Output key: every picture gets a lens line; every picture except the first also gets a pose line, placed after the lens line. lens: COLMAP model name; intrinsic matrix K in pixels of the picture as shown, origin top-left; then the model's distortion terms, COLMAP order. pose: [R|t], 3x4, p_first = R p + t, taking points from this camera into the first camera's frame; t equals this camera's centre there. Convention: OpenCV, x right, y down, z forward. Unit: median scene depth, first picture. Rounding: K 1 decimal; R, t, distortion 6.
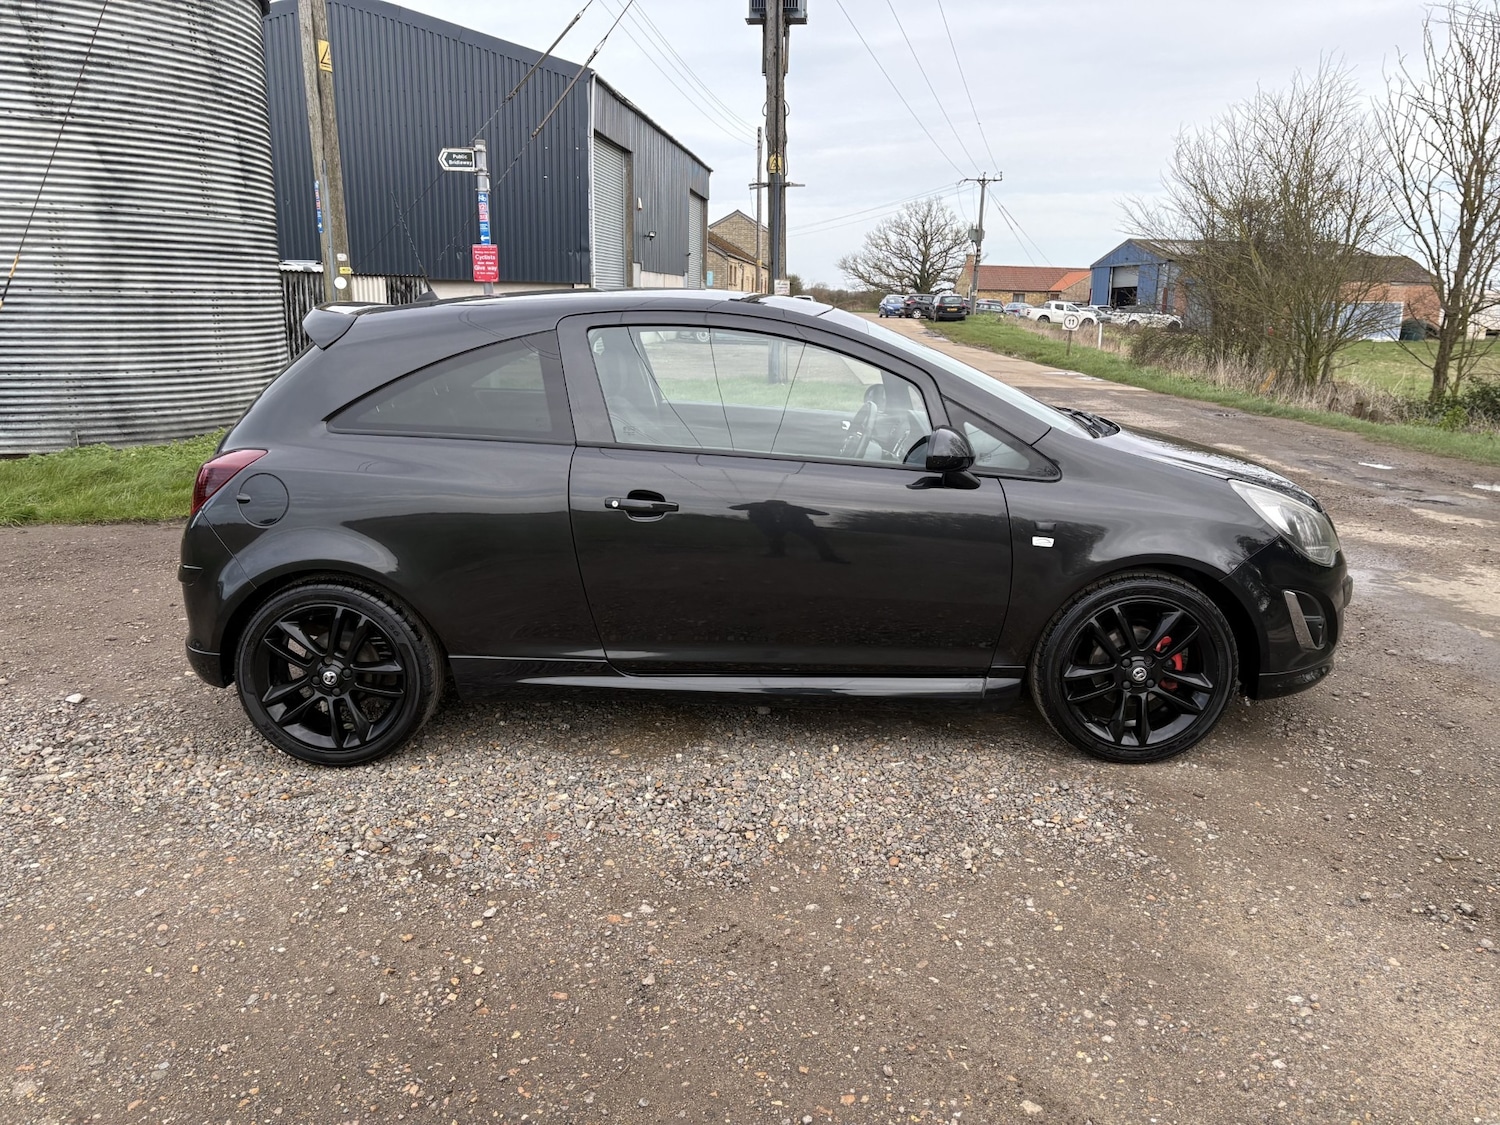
lens RADIAL K [[1124.3, 0, 753.8], [0, 1124.3, 572.3], [0, 0, 1]] dist [0.057098, -0.052860]
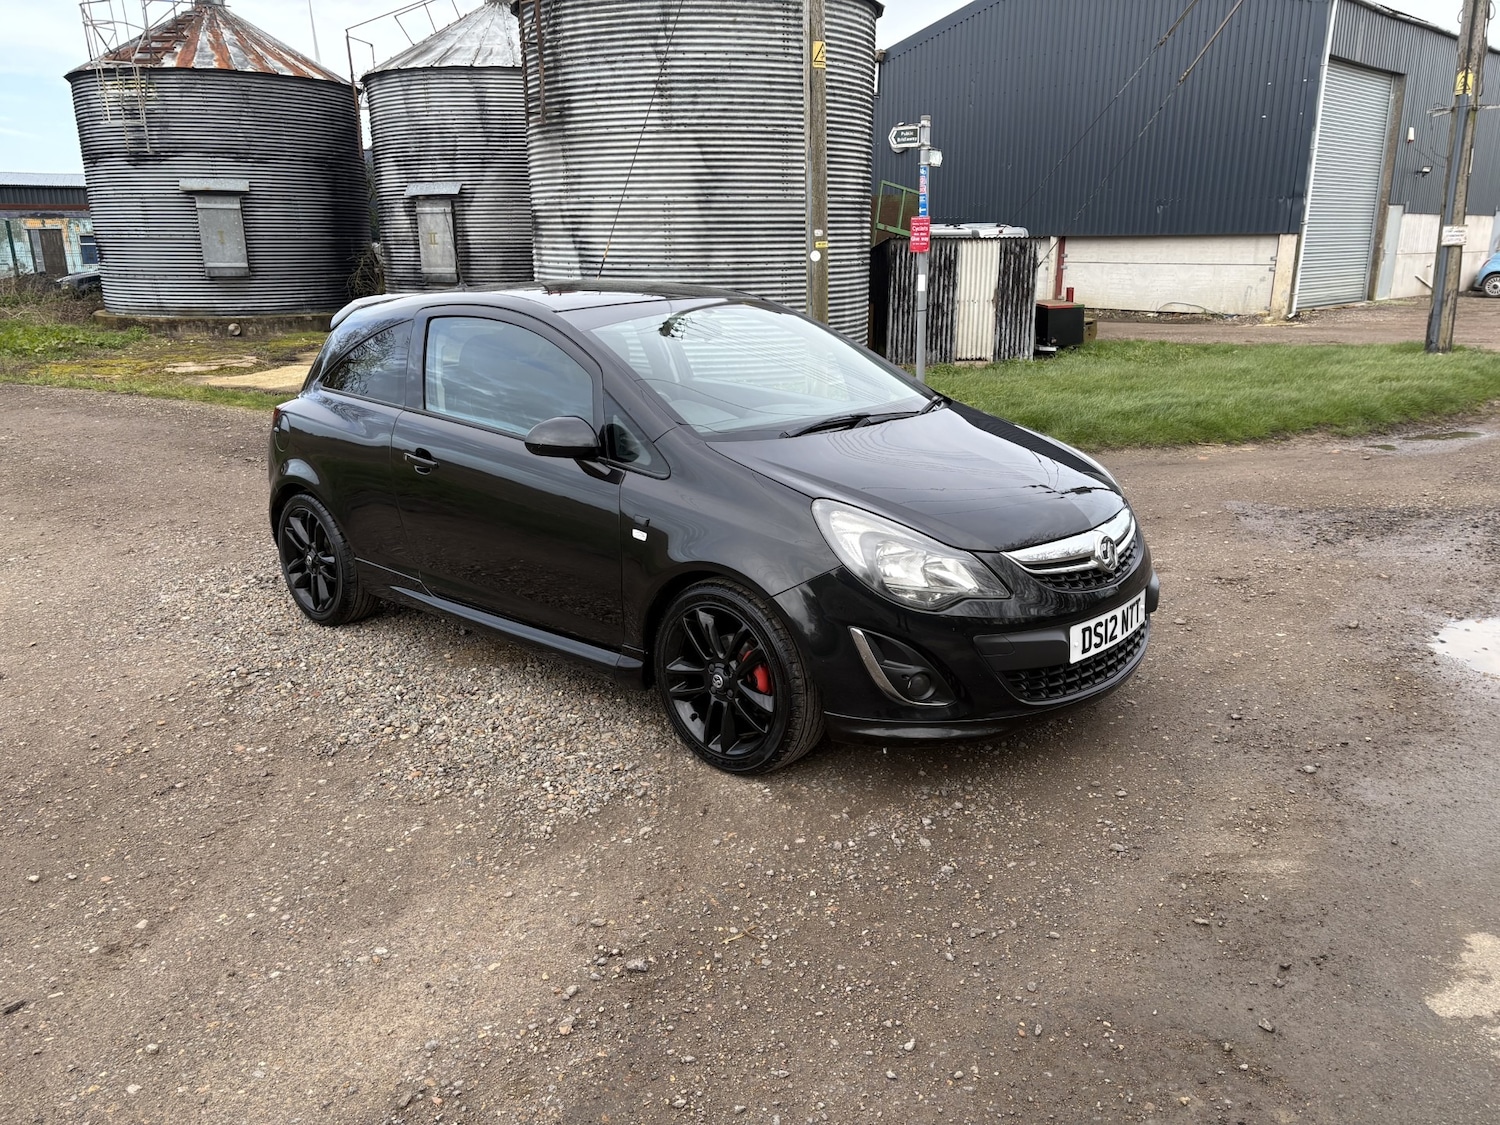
lens RADIAL K [[1121.7, 0, 745.4], [0, 1121.7, 569.1], [0, 0, 1]] dist [0.048599, -0.039669]
pose [[0.755113, 0.160227, -0.635713, 0.336006], [-0.135073, 0.986894, 0.088298, -0.033892], [0.641529, 0.019193, 0.766859, 0.091060]]
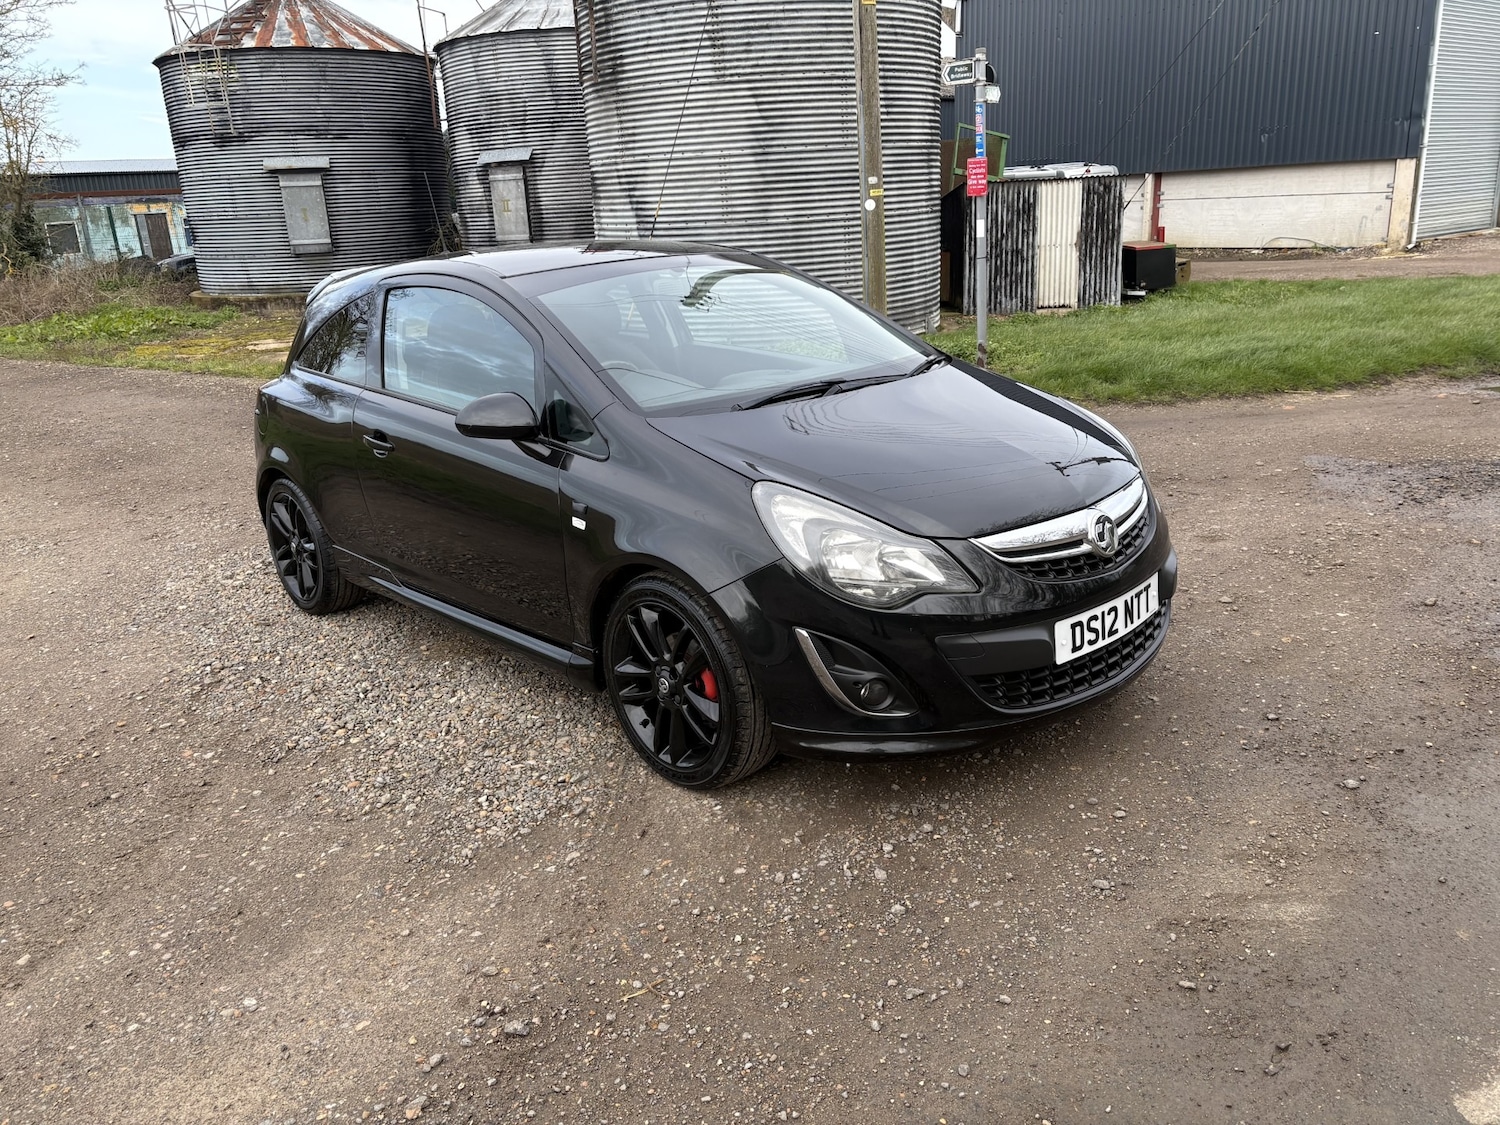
lens RADIAL K [[1122.6, 0, 748.6], [0, 1122.6, 554.4], [0, 0, 1]] dist [0.034489, -0.014360]
pose [[0.698900, 0.162786, -0.696448, 0.341787], [-0.107113, 0.986595, 0.123114, -0.044366], [0.707153, -0.011446, 0.706968, 0.148452]]
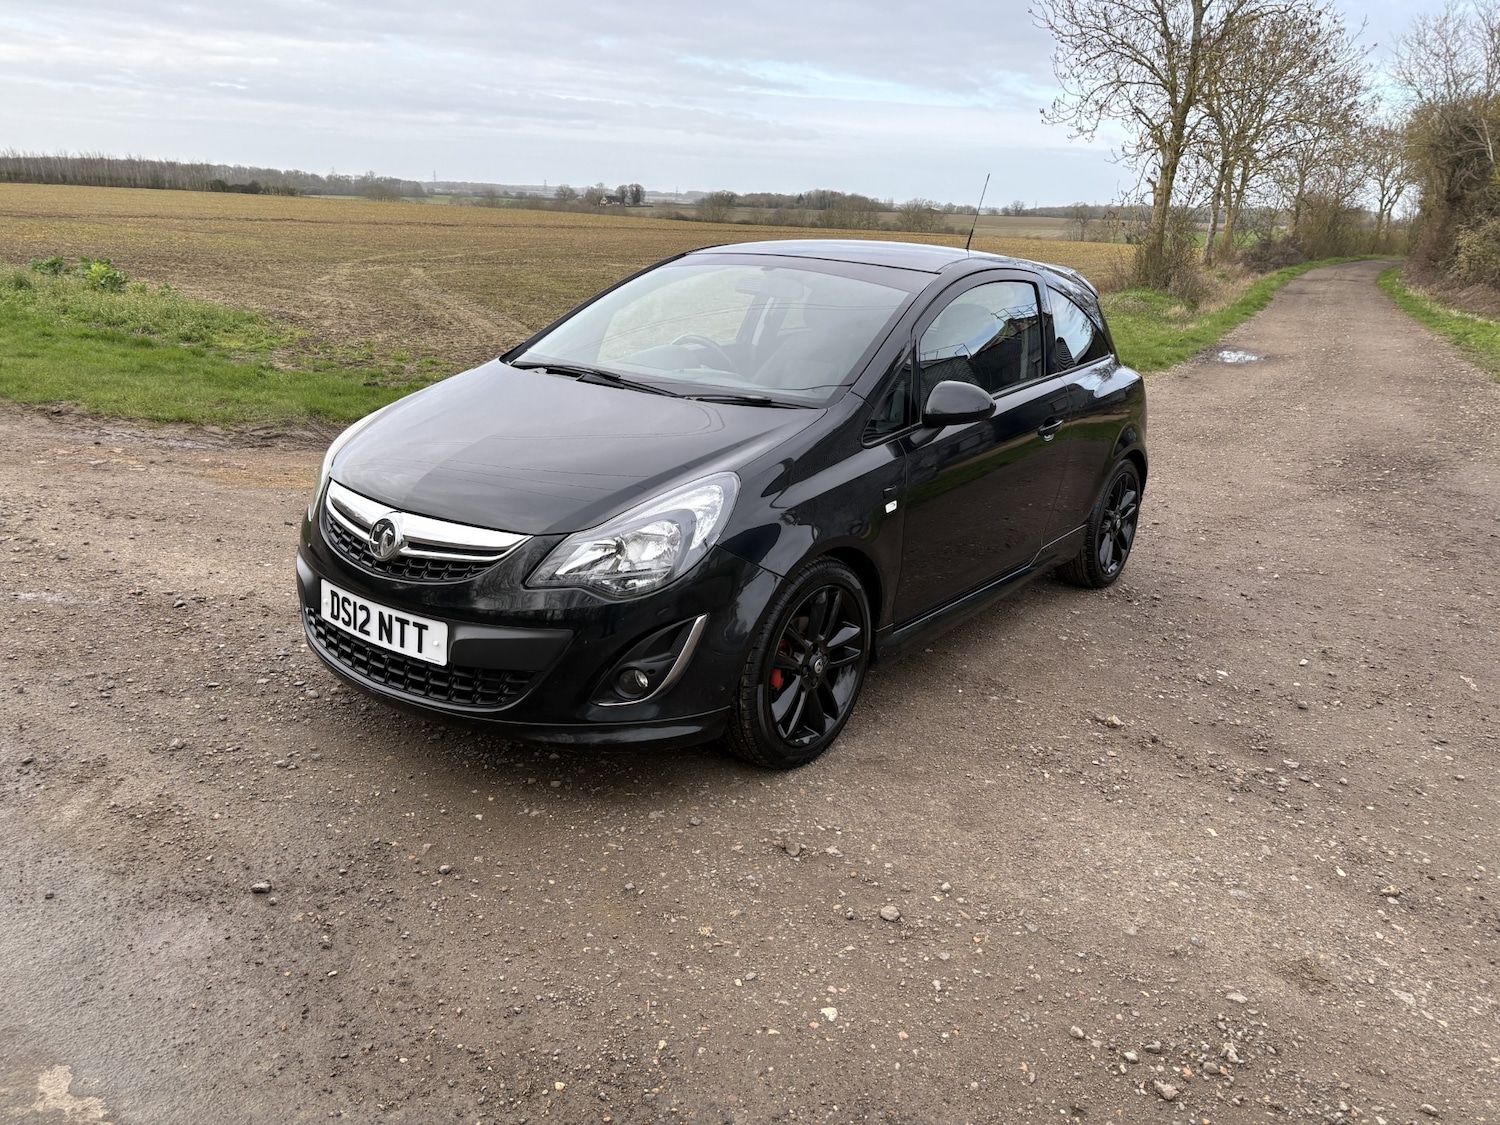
lens RADIAL K [[1121.3, 0, 766.8], [0, 1121.3, 562.1], [0, 0, 1]] dist [0.047041, -0.041122]
pose [[-0.565670, 0.203259, -0.799189, 0.379656], [-0.251629, 0.880380, 0.402012, -0.159125], [0.785303, 0.428505, -0.446859, 0.627724]]
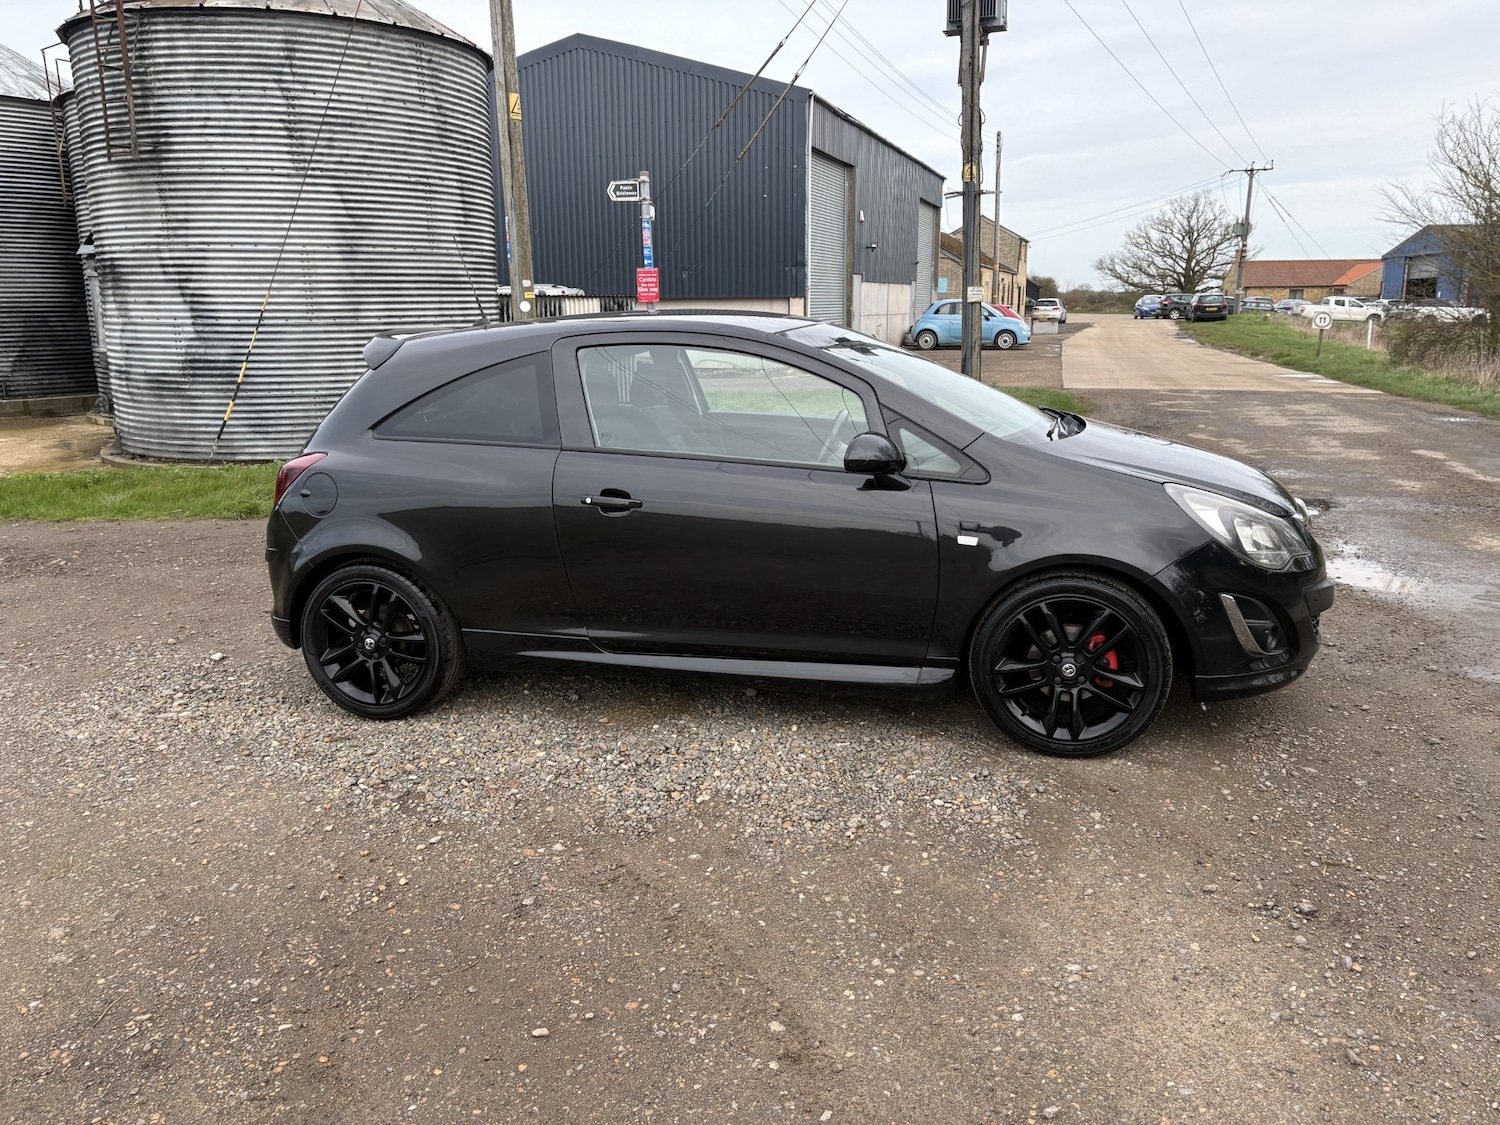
lens RADIAL K [[1121.7, 0, 745.4], [0, 1121.7, 569.1], [0, 0, 1]] dist [0.048599, -0.039669]
pose [[0.973766, 0.024174, -0.226266, 0.098581], [-0.026389, 0.999629, -0.006771, 0.004111], [0.226018, 0.012564, 0.974042, -0.025381]]
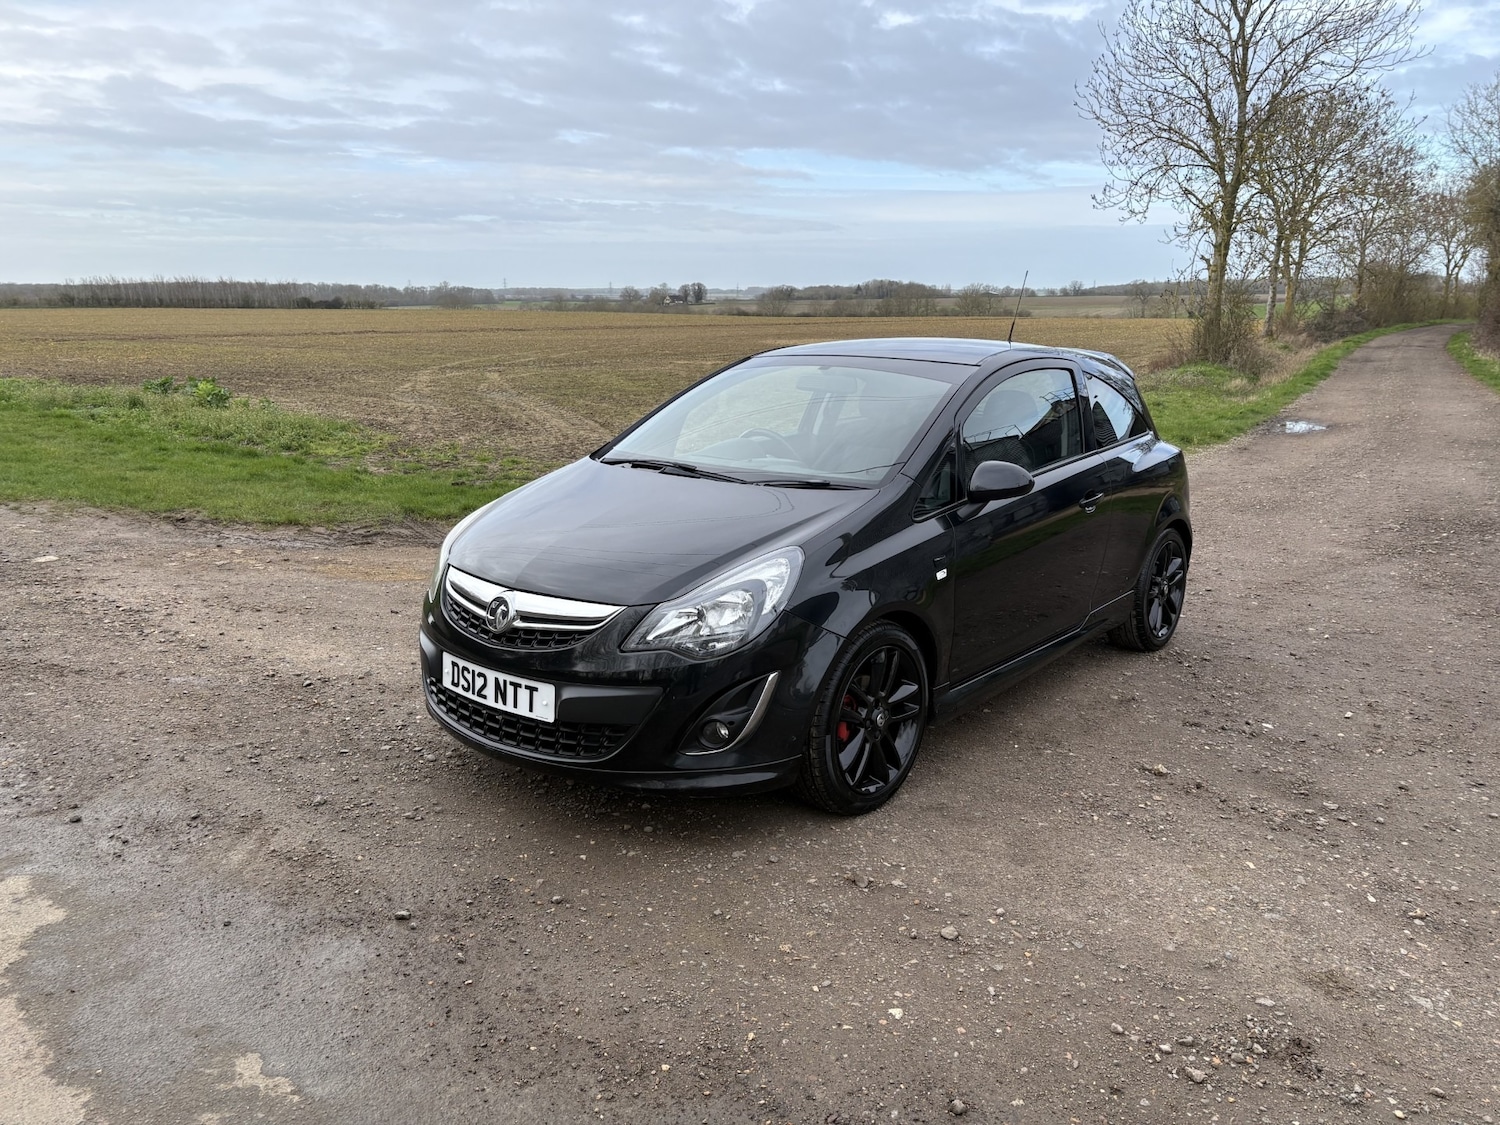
lens RADIAL K [[1123.4, 0, 769.0], [0, 1123.4, 562.2], [0, 0, 1]] dist [0.047554, -0.040907]
pose [[-0.606840, 0.159566, -0.778643, 0.412092], [-0.204199, 0.915461, 0.346748, -0.169823], [0.768146, 0.369418, -0.522955, 0.649578]]
